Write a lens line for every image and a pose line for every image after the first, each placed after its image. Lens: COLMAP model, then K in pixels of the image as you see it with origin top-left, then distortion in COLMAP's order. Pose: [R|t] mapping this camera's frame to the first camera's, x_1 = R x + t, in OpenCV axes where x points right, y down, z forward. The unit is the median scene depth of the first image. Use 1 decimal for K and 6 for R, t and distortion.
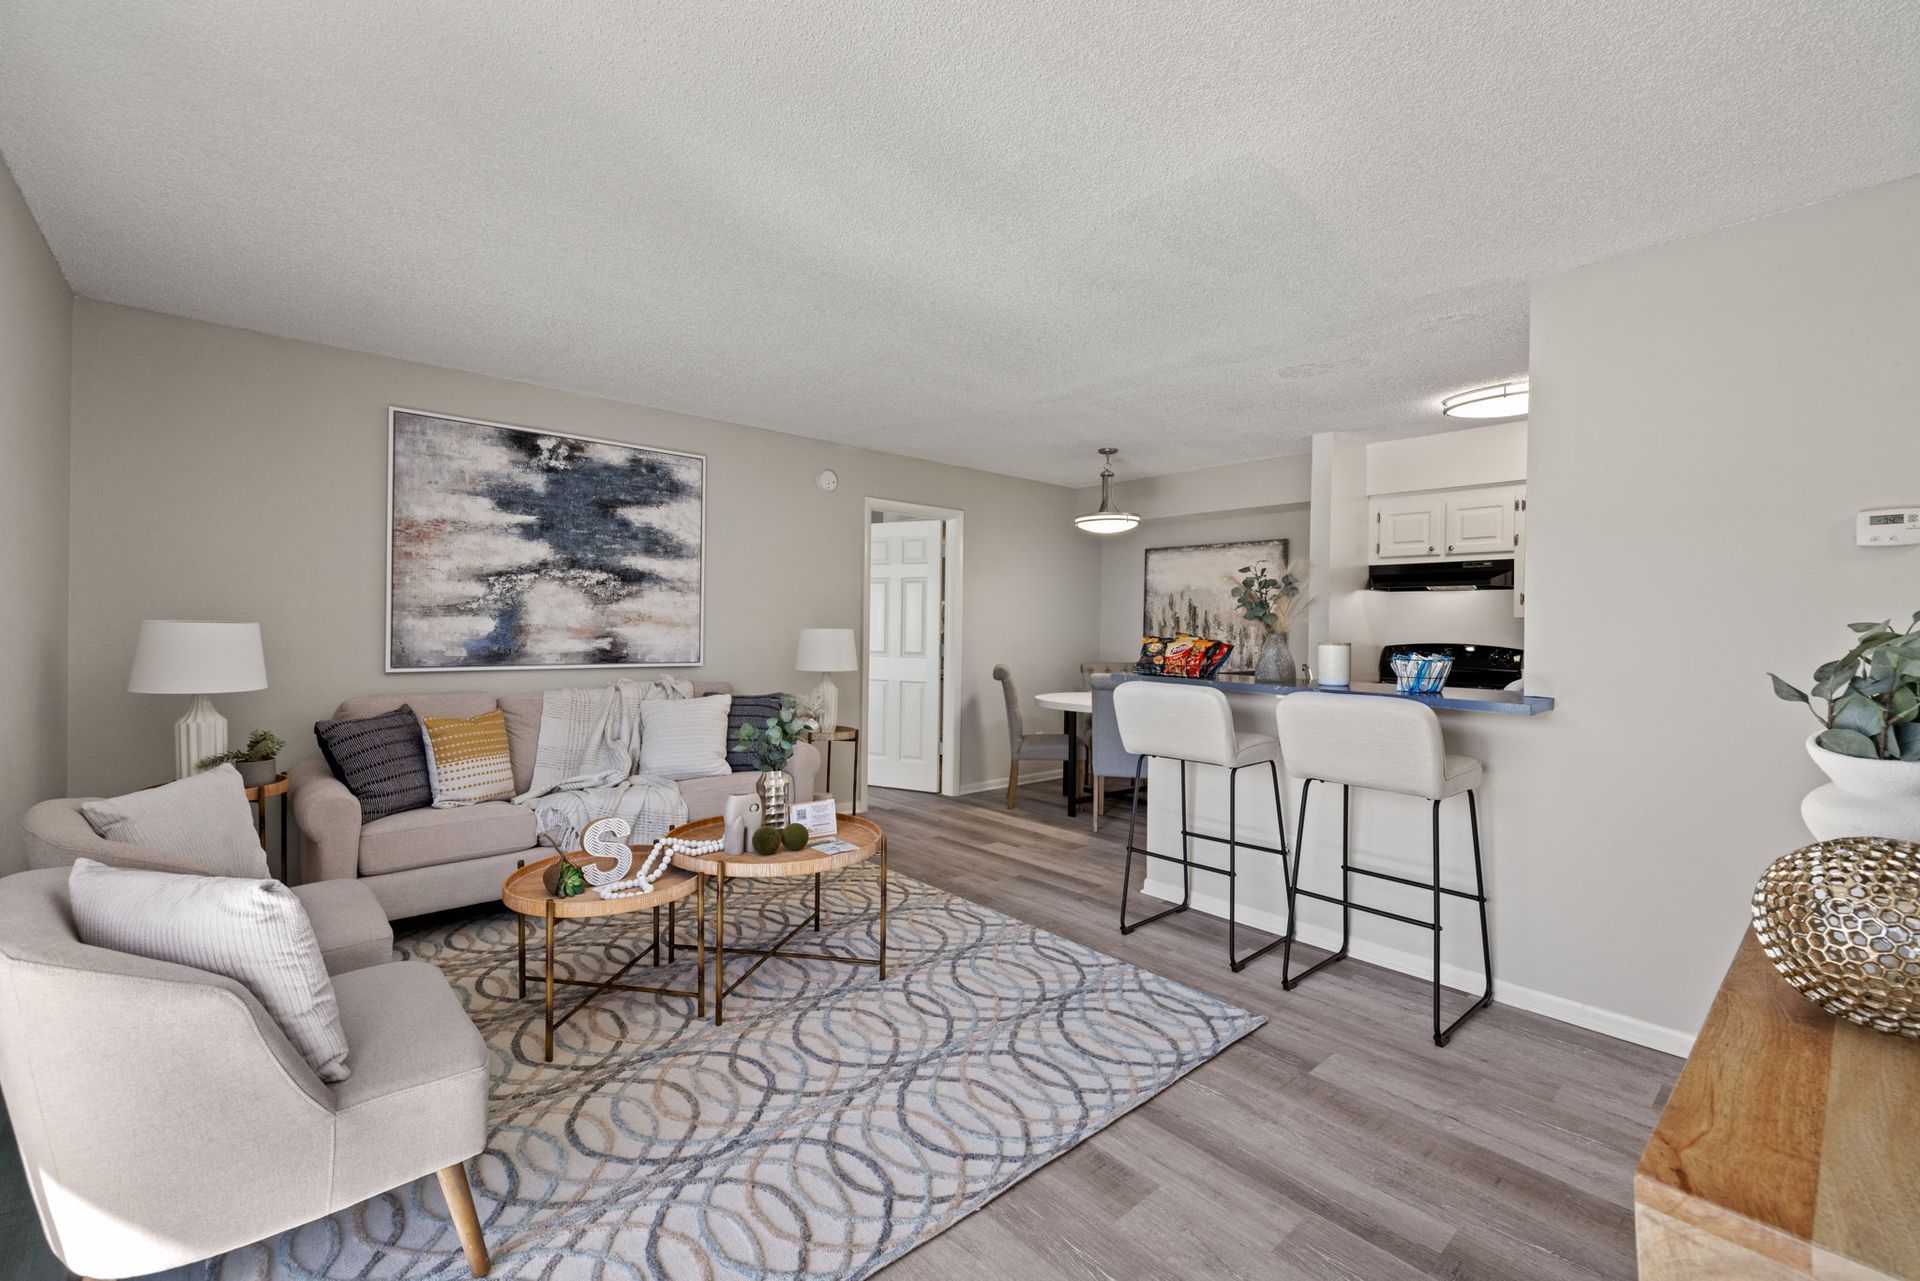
lens RADIAL K [[806.6, 0, 954.6], [0, 806.6, 631.8], [0, 0, 1]] dist [-0.000872, -0.000001]
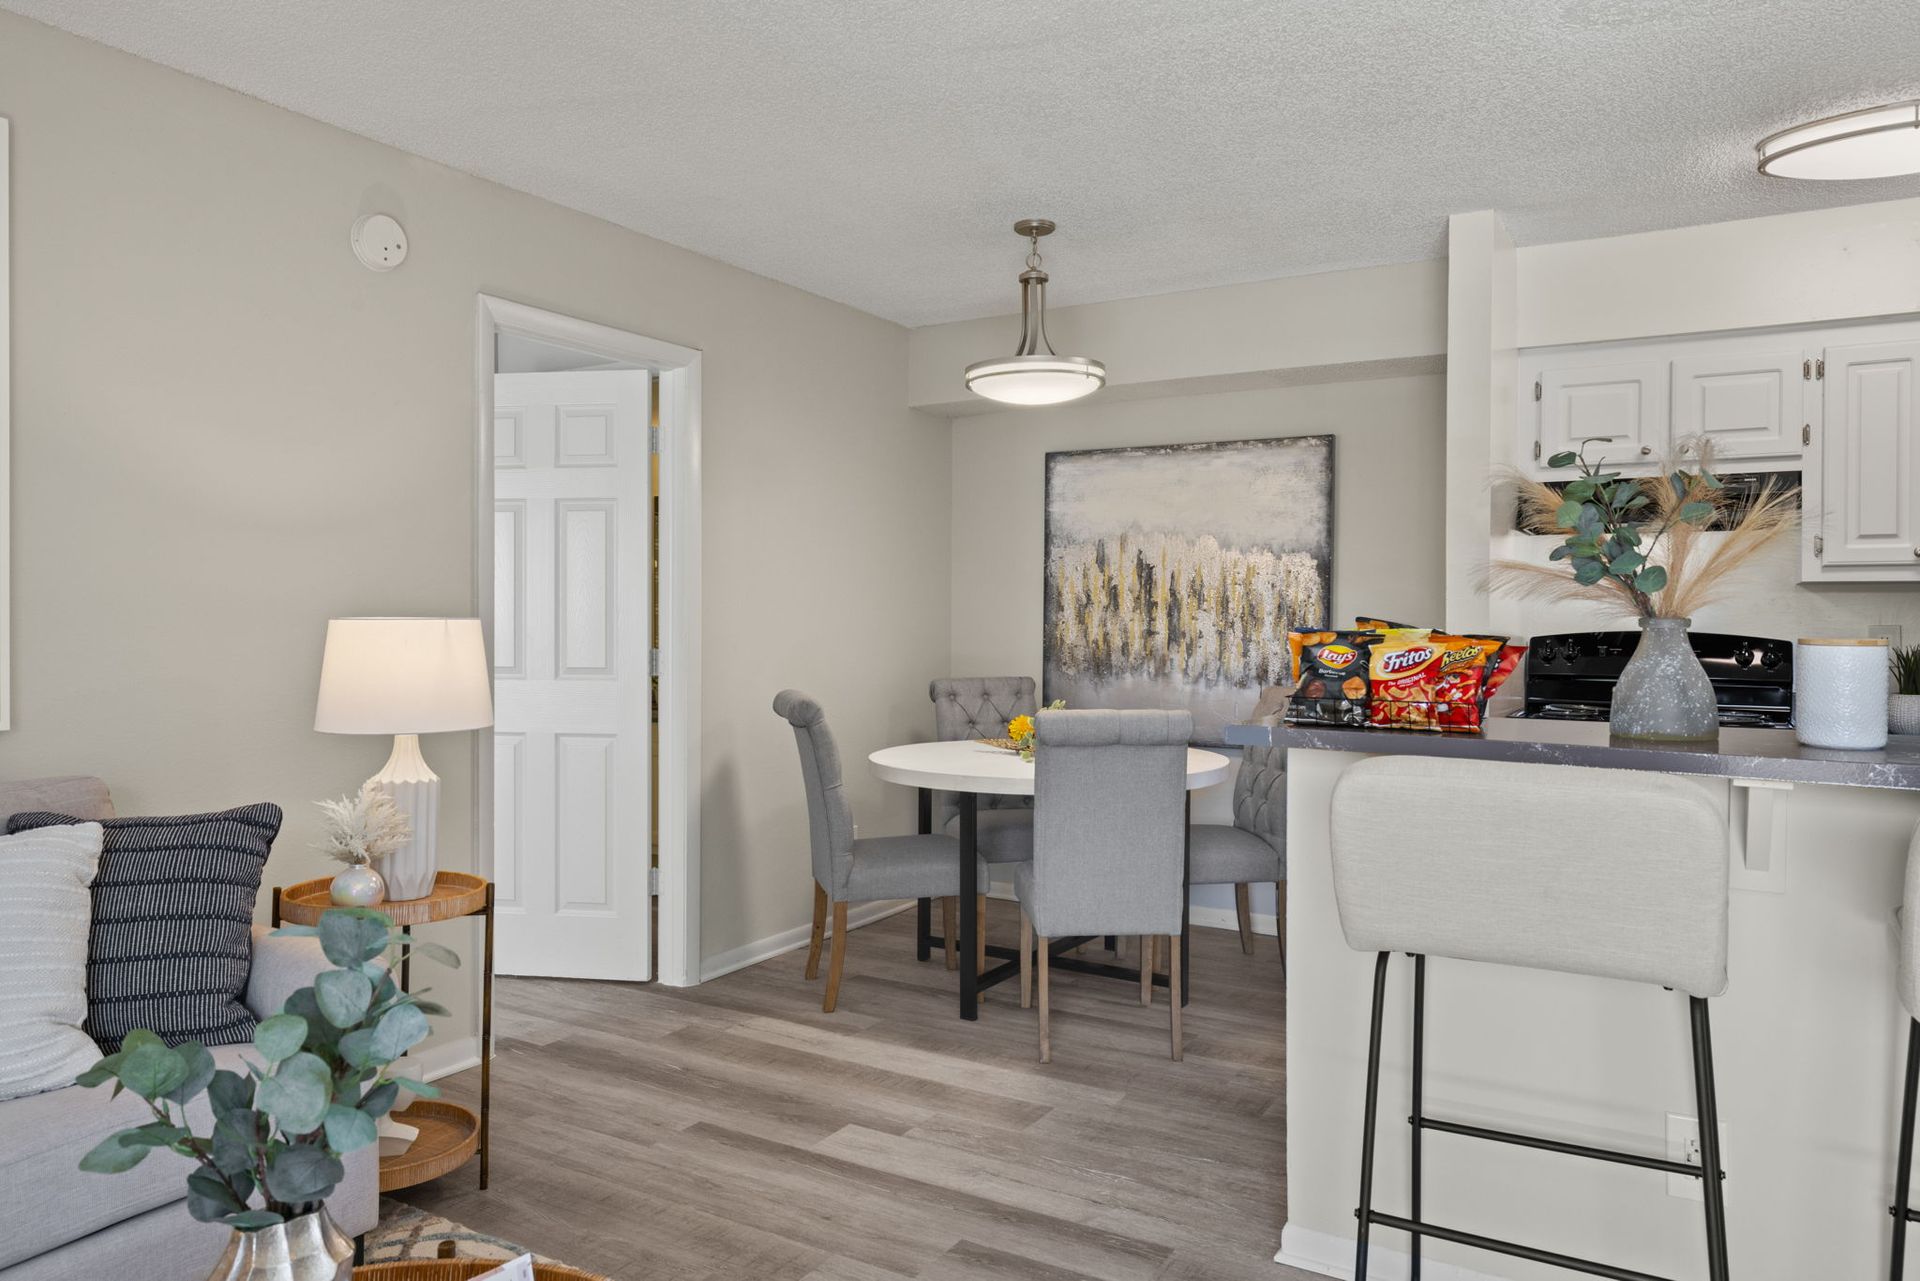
lens RADIAL K [[1282.8, 0, 961.7], [0, 1282.8, 623.1], [0, 0, 1]] dist [0.001858, 0.000646]
pose [[0.952835, -0.013389, 0.303194, -0.077126], [0.011513, 0.999902, 0.007976, -0.002663], [-0.303271, -0.004109, 0.952895, 0.304777]]
